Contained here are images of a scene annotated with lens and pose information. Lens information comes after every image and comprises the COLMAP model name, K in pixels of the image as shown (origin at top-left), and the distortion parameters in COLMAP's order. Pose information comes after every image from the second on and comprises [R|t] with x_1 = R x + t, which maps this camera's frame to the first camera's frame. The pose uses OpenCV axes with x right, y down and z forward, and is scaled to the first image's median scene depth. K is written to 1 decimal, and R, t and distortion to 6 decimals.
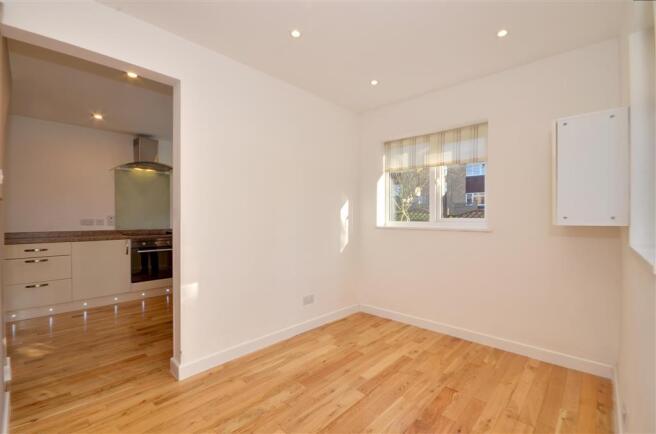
lens RADIAL K [[289.9, 0, 328.1], [0, 289.9, 216.8], [0, 0, 1]] dist [-0.001481, -0.002317]
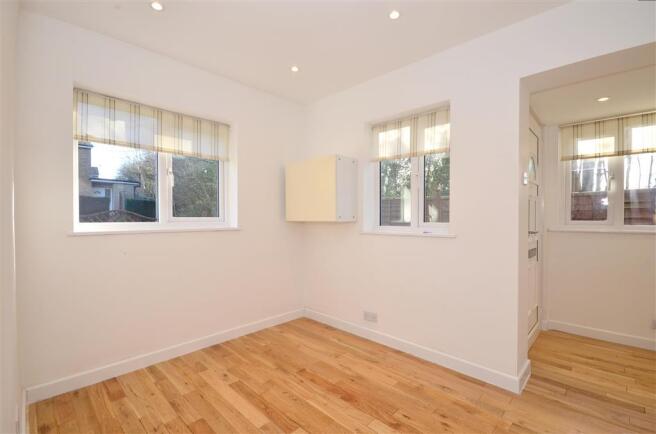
lens RADIAL K [[289.9, 0, 328.2], [0, 289.9, 217.5], [0, 0, 1]] dist [-0.001481, -0.002317]
pose [[0.016260, -0.000395, 0.999868, -0.512244], [-0.002086, 0.999998, 0.000428, 0.004153], [-0.999866, -0.002093, 0.016259, 0.655697]]
